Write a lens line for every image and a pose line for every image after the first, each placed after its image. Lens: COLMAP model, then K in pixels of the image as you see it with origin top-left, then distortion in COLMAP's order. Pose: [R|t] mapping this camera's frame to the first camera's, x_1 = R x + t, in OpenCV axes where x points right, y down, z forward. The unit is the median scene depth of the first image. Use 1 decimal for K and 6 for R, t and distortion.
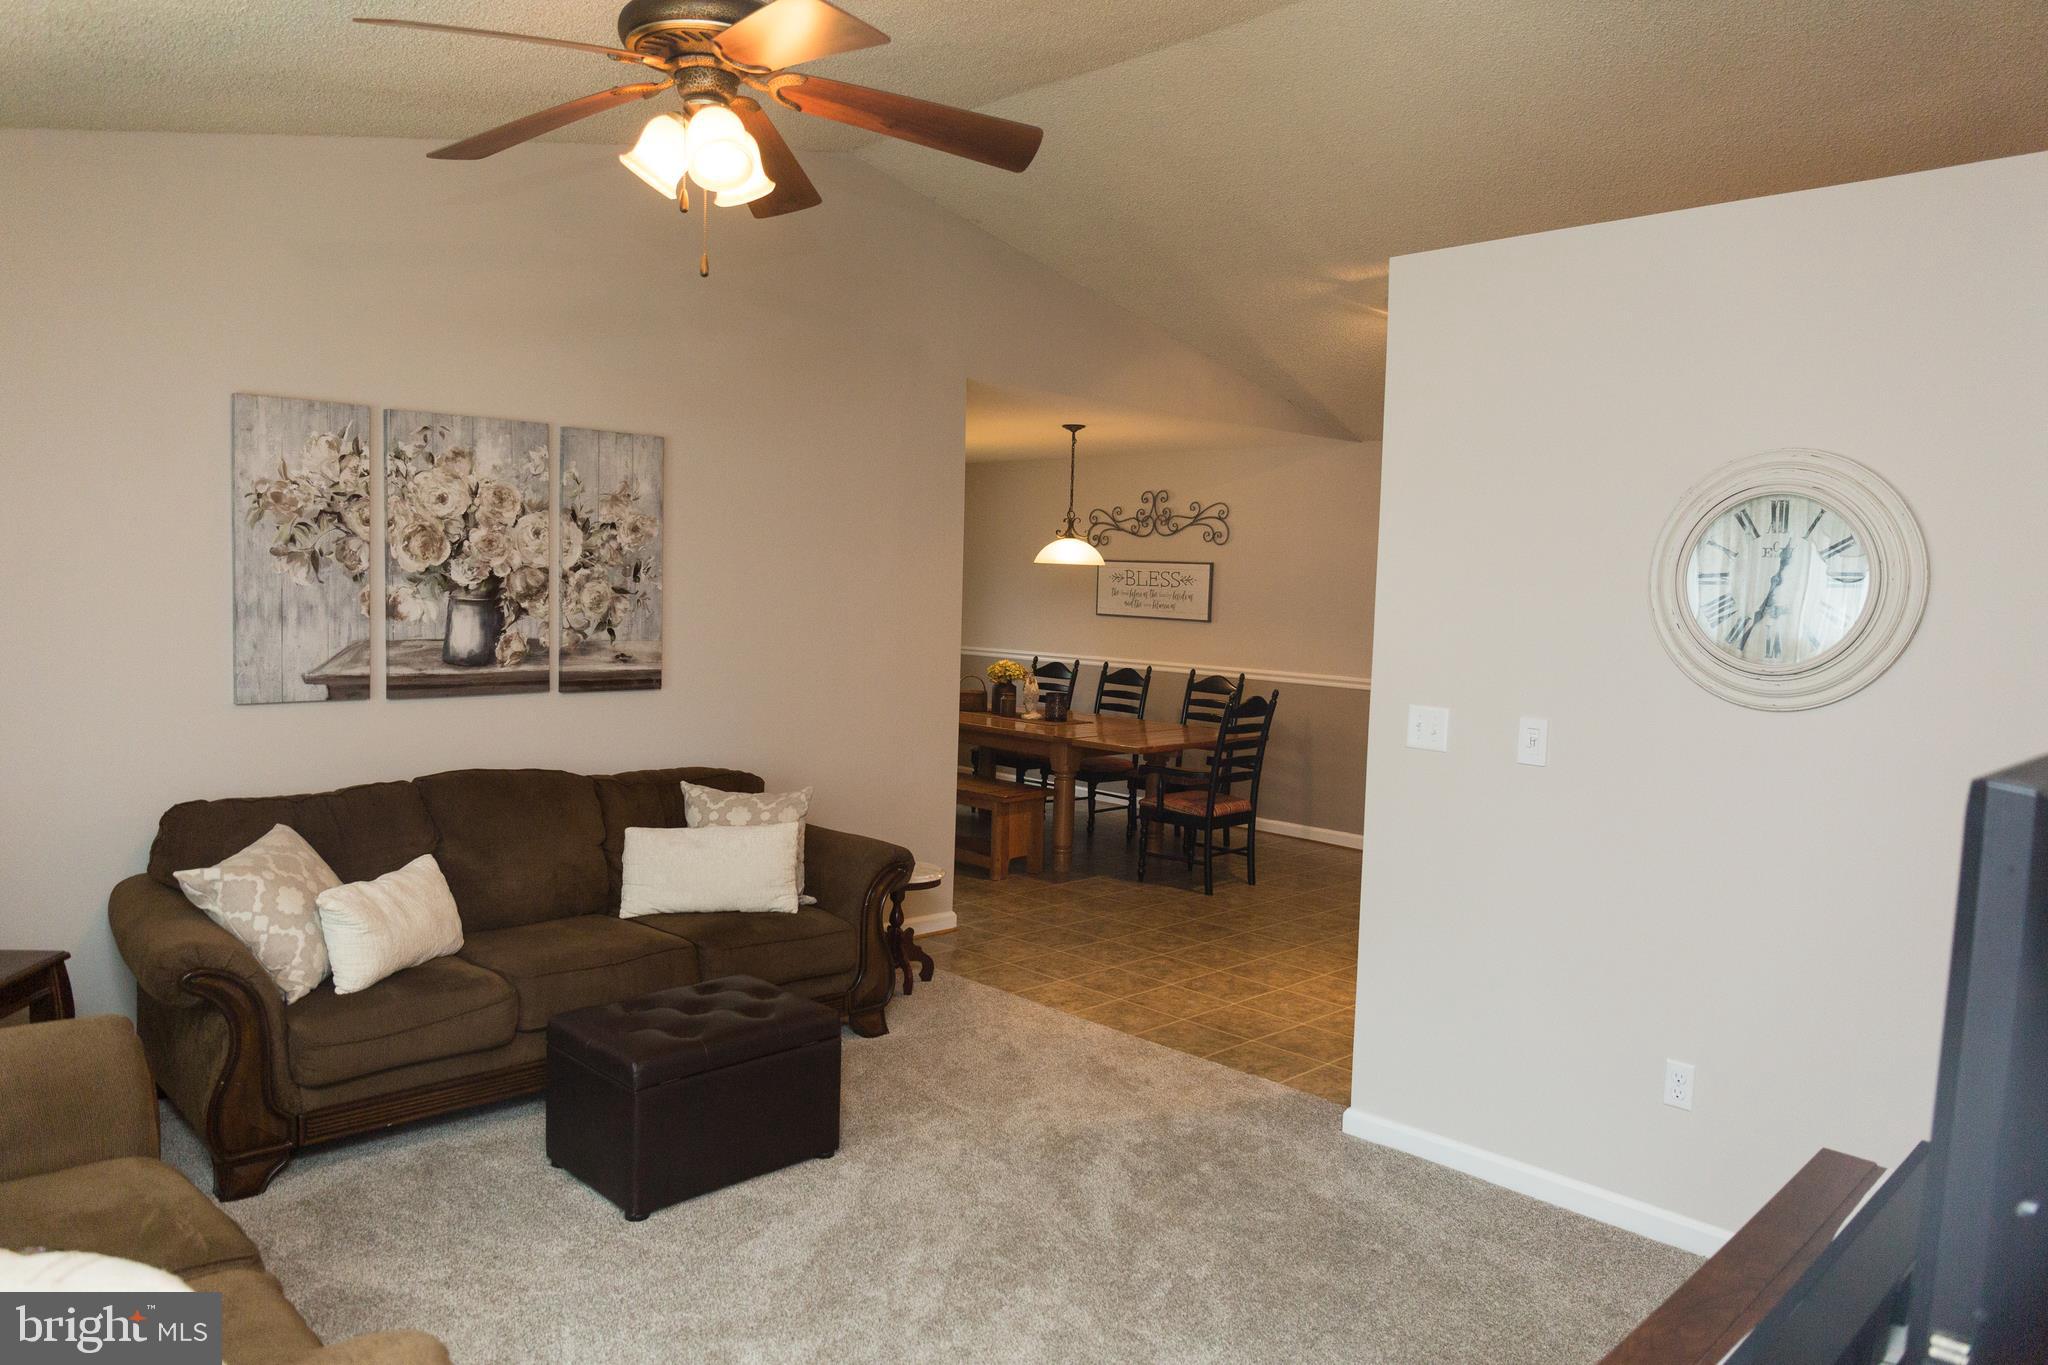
lens RADIAL K [[1375.9, 0, 1024.0], [0, 1375.9, 682.5], [0, 0, 1]] dist [-0.033904, -0.002978]
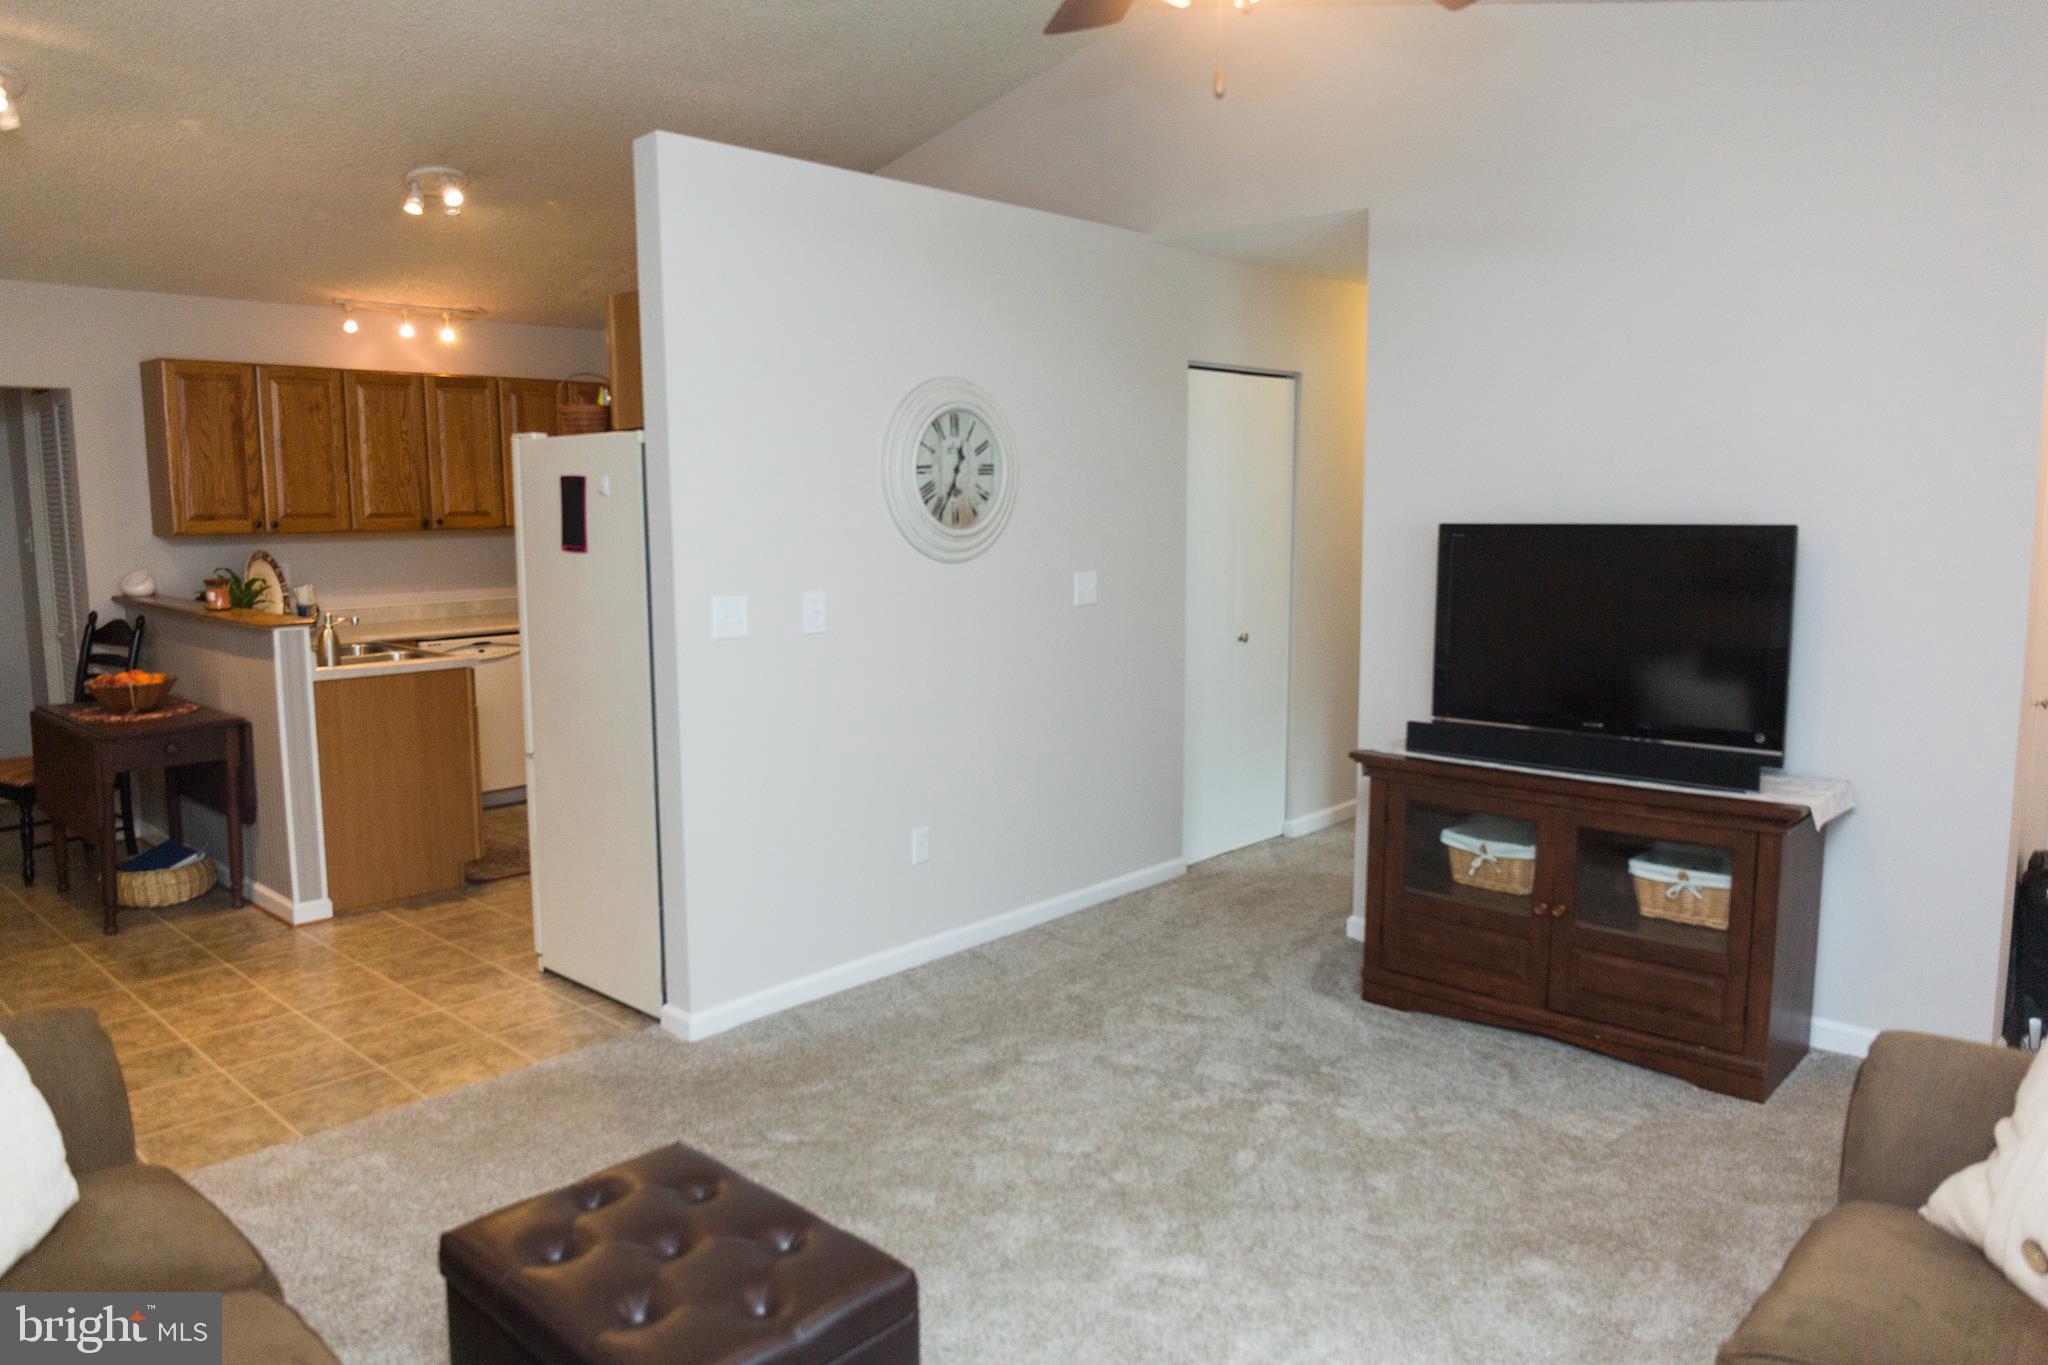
lens RADIAL K [[1372.8, 0, 1026.6], [0, 1372.8, 689.6], [0, 0, 1]] dist [-0.032944, -0.004839]
pose [[-0.041268, -0.169976, 0.984584, -0.723595], [0.074987, 0.982117, 0.172694, -0.073330], [-0.996330, 0.080958, -0.027784, 0.788154]]
